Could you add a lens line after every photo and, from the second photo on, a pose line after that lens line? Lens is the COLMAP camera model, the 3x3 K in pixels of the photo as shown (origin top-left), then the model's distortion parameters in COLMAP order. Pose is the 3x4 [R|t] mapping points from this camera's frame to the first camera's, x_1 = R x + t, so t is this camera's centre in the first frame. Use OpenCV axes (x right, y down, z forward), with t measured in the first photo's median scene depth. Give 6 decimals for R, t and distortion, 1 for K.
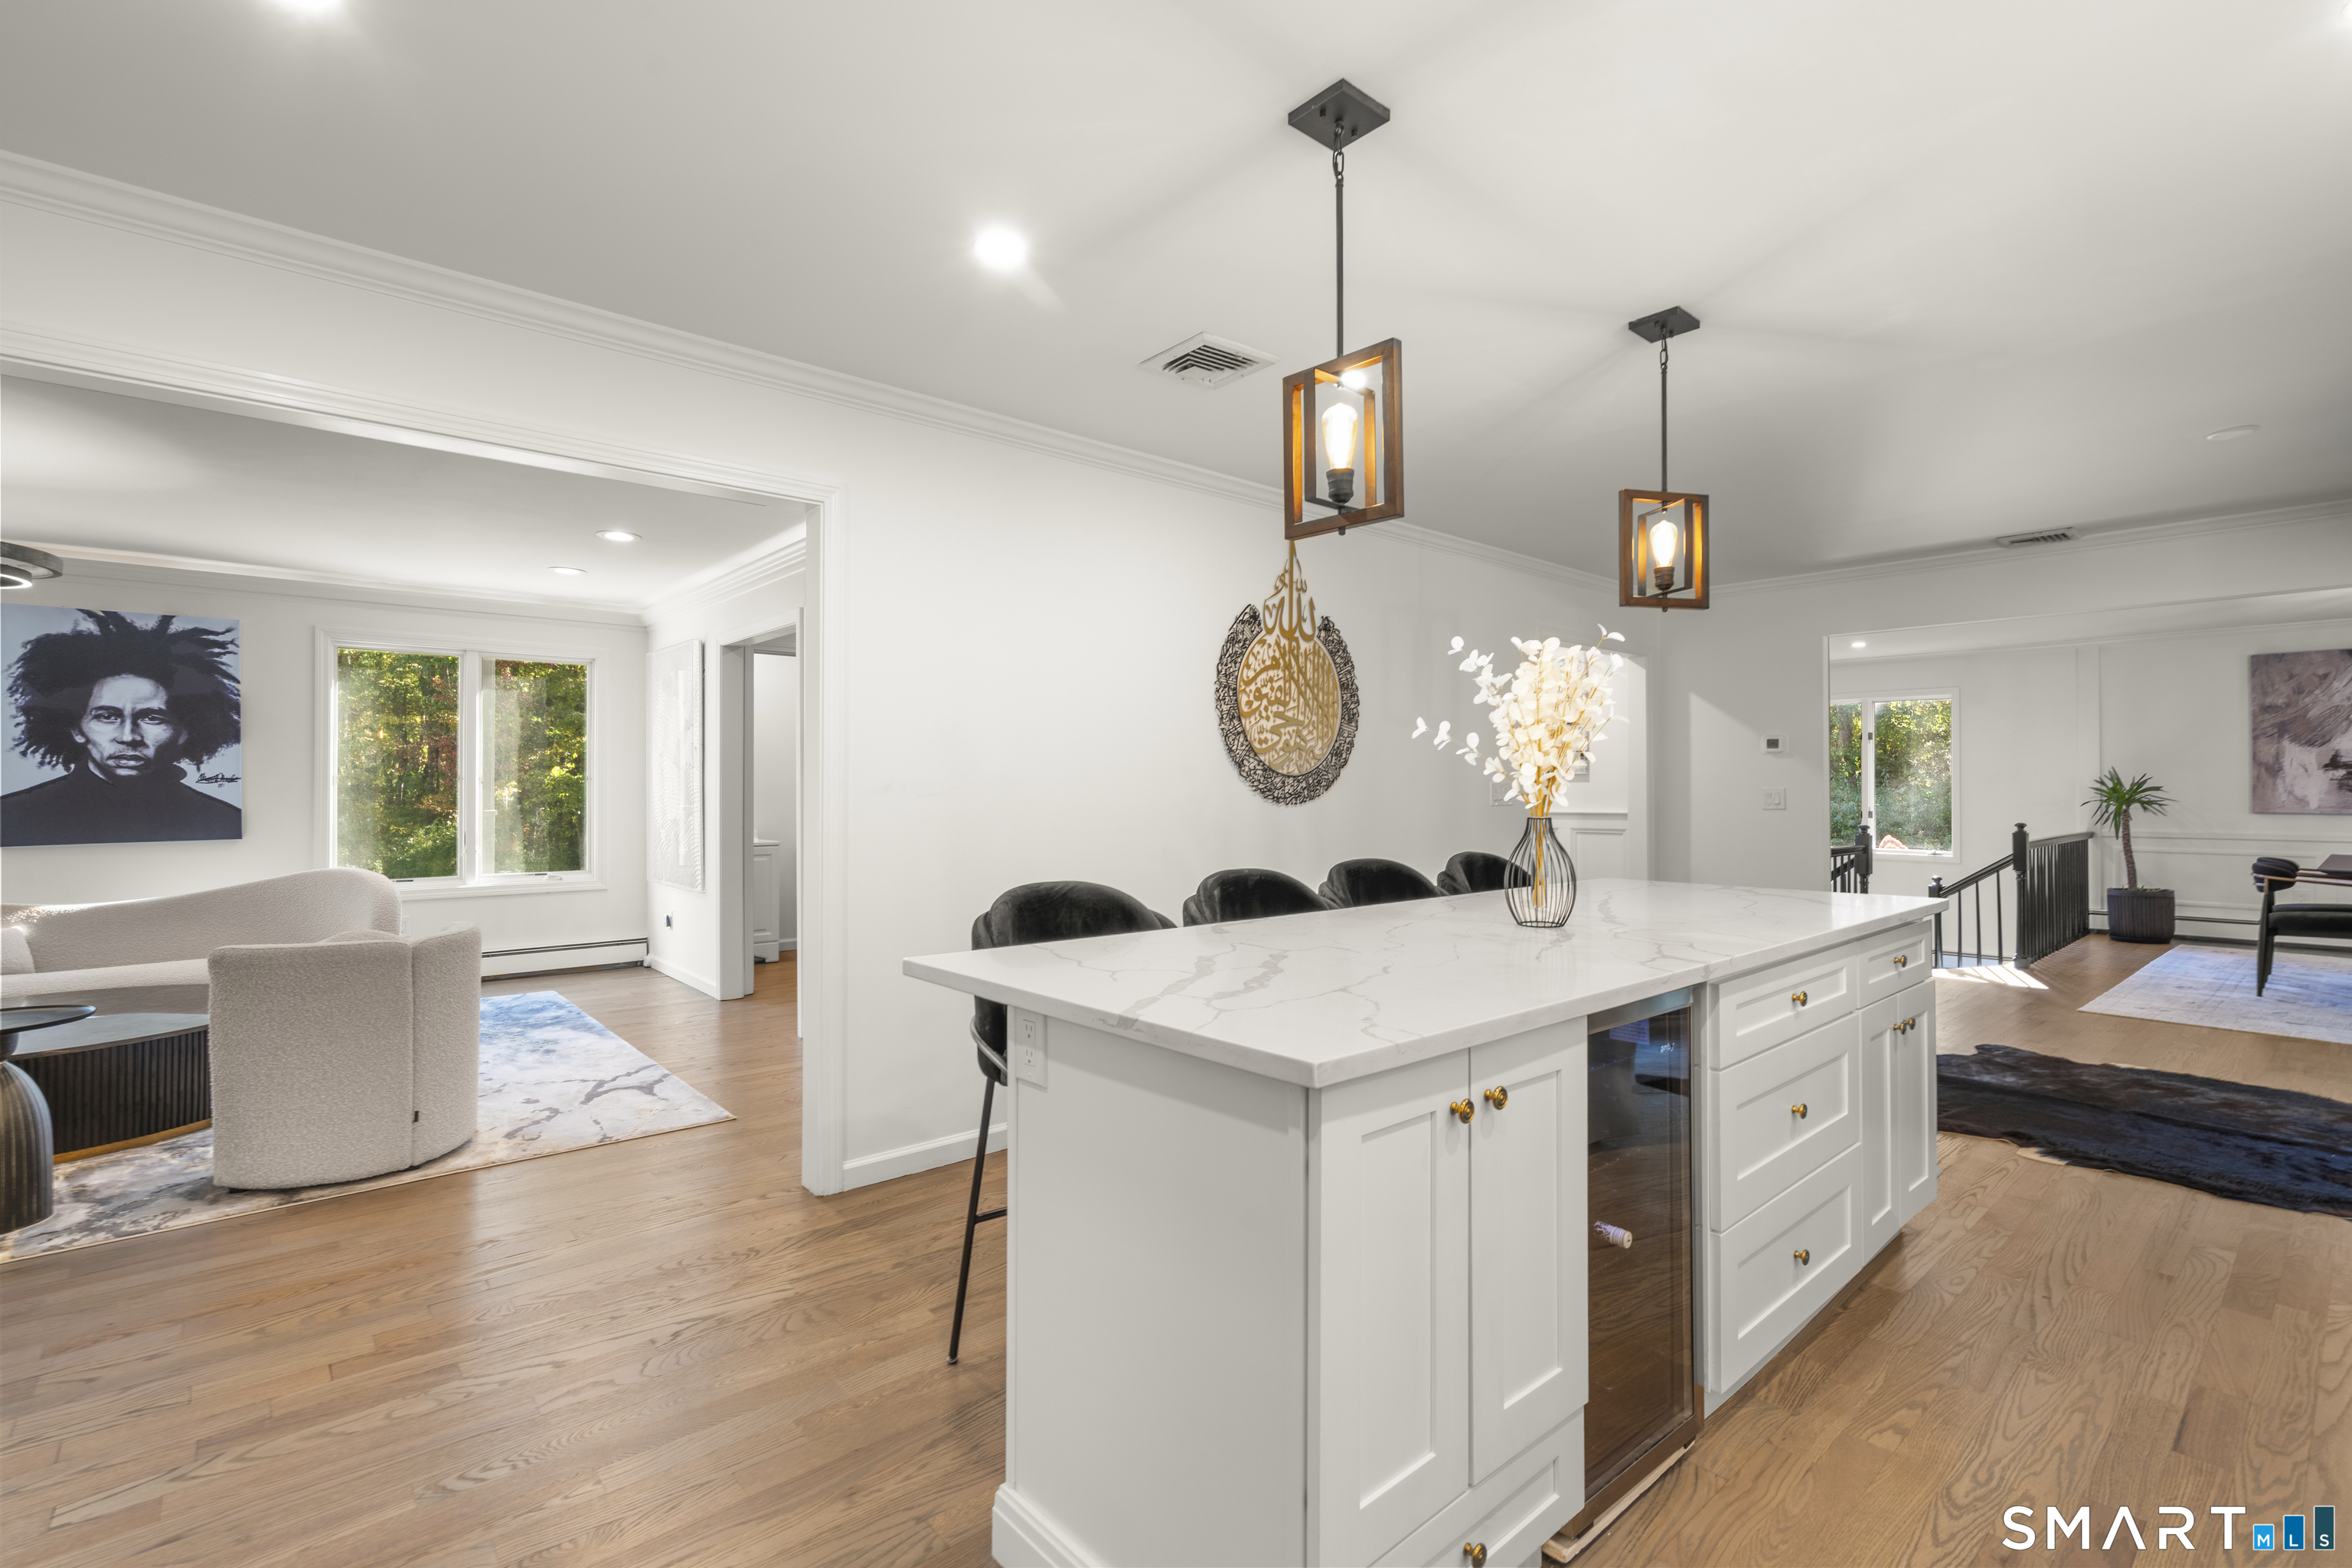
lens RADIAL K [[1074.8, 0, 1187.5], [0, 1074.8, 776.4], [0, 0, 1]] dist [0.001385, 0.000087]
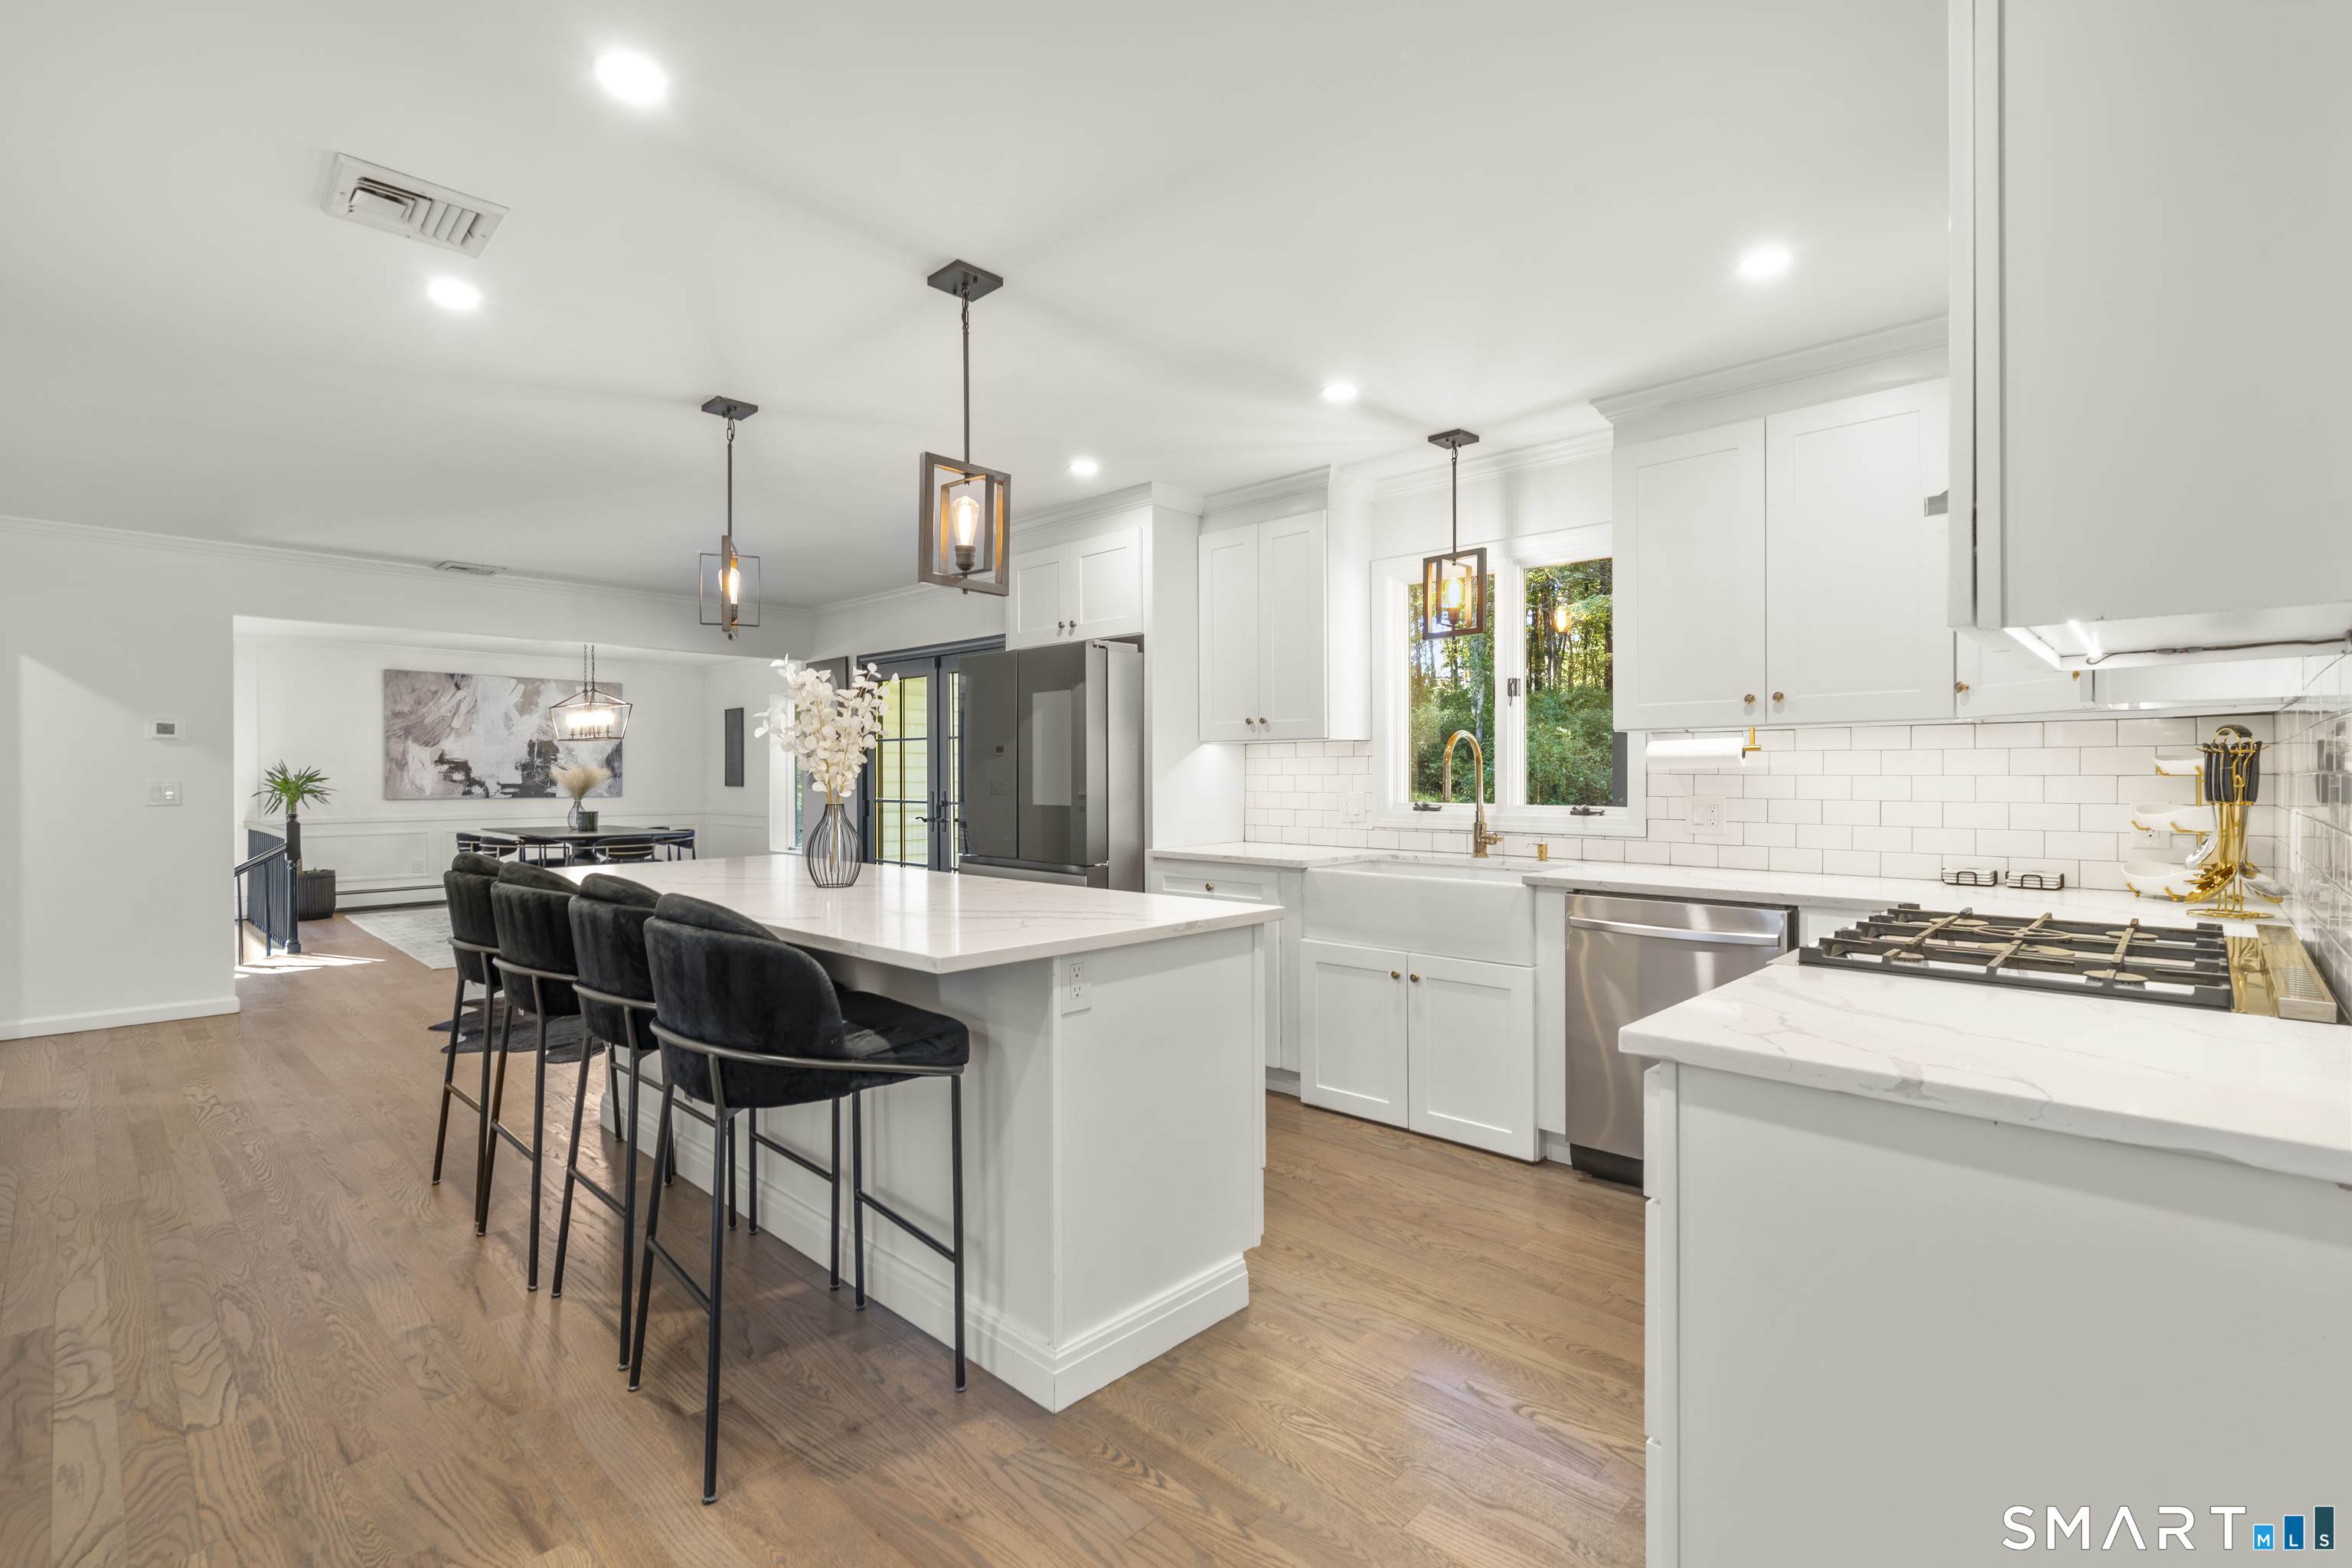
lens RADIAL K [[1074.8, 0, 1187.5], [0, 1074.8, 776.4], [0, 0, 1]] dist [0.001385, 0.000087]
pose [[-0.076125, 0.000744, 0.997098, -0.292010], [-0.009814, 0.999951, -0.001496, 0.000551], [-0.997050, -0.009899, -0.076114, 0.197068]]
